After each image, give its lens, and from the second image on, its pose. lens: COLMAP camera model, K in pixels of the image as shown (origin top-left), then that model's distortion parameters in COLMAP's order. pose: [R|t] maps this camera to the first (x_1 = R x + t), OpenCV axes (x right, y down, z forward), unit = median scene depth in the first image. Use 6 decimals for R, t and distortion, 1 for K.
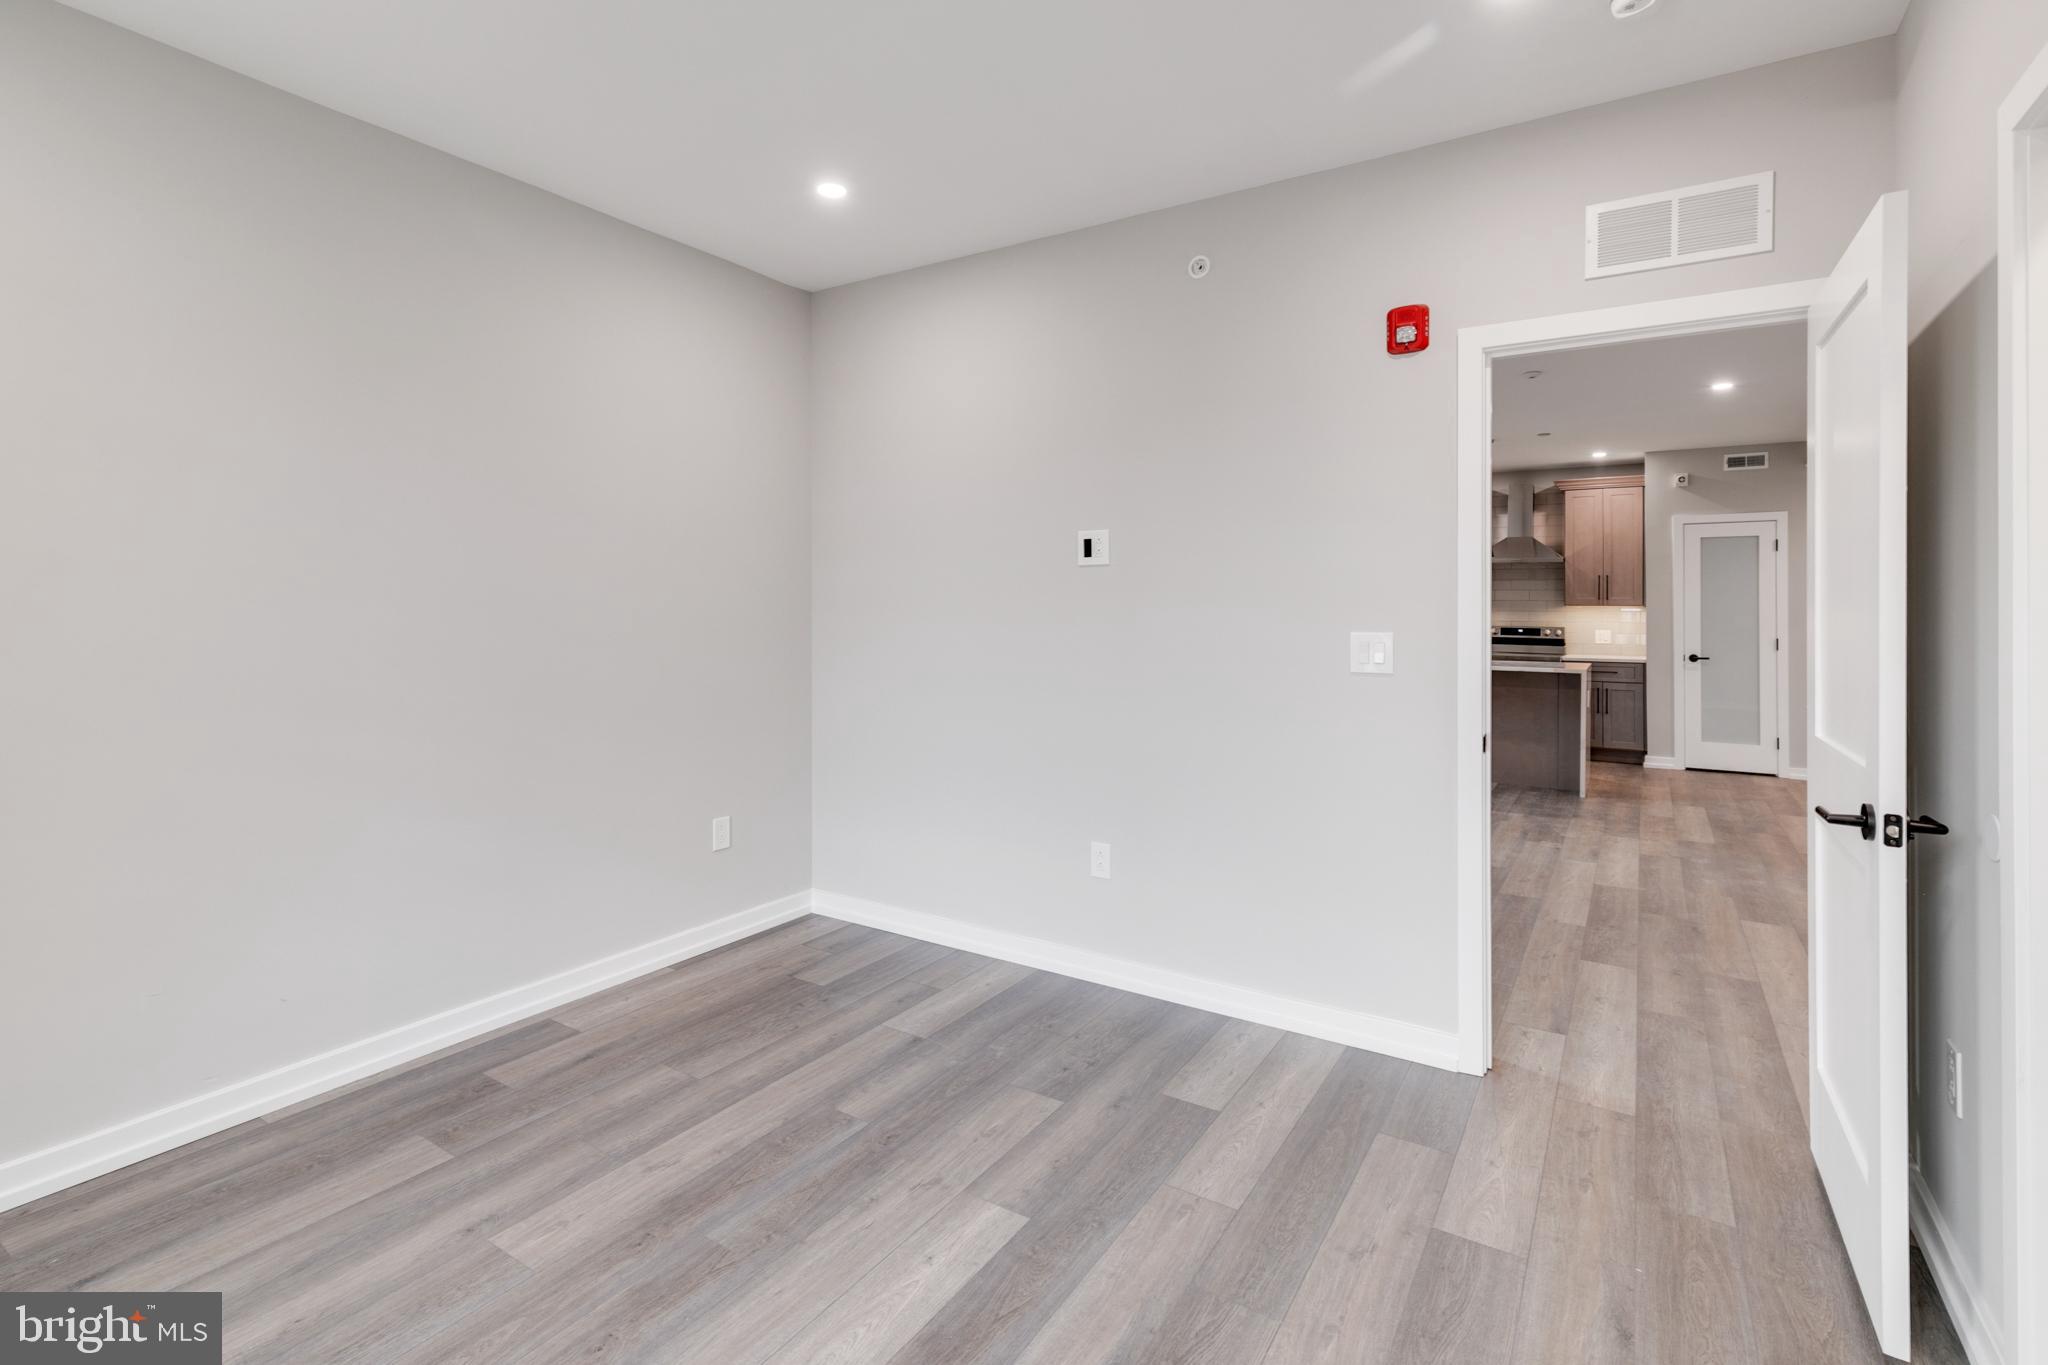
lens RADIAL K [[947.6, 0, 1023.4], [0, 947.6, 601.0], [0, 0, 1]] dist [0.008308, -0.001134]
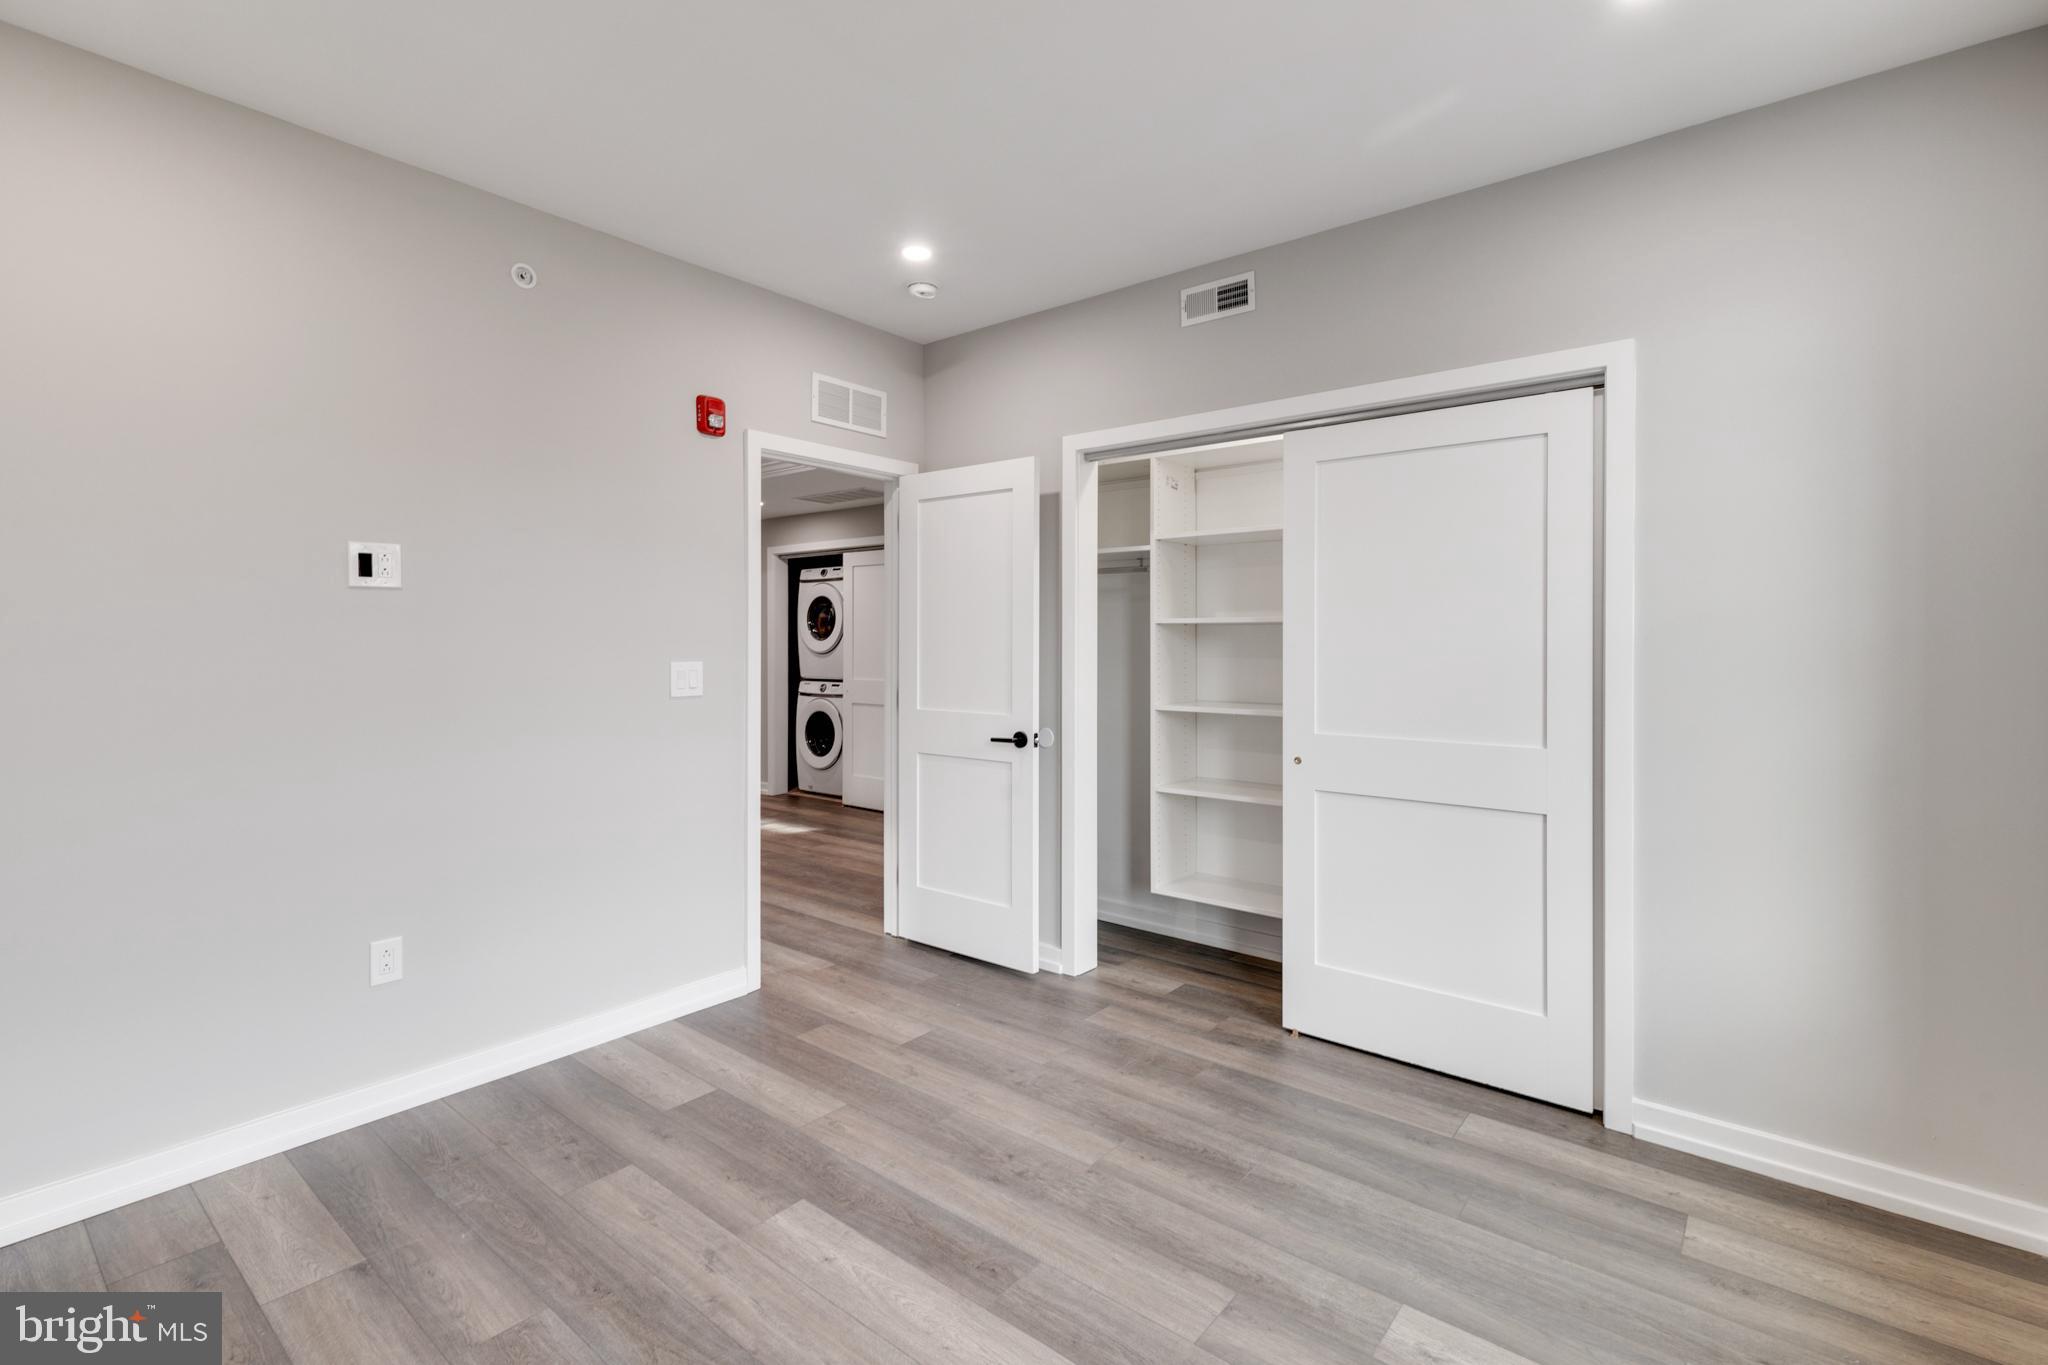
lens RADIAL K [[947.6, 0, 1009.9], [0, 947.6, 635.4], [0, 0, 1]] dist [0.008308, -0.001134]
pose [[0.120641, 0.004392, 0.992687, -0.847893], [-0.003750, 0.999985, -0.003969, 0.003668], [-0.992689, -0.003244, 0.120655, 0.510051]]
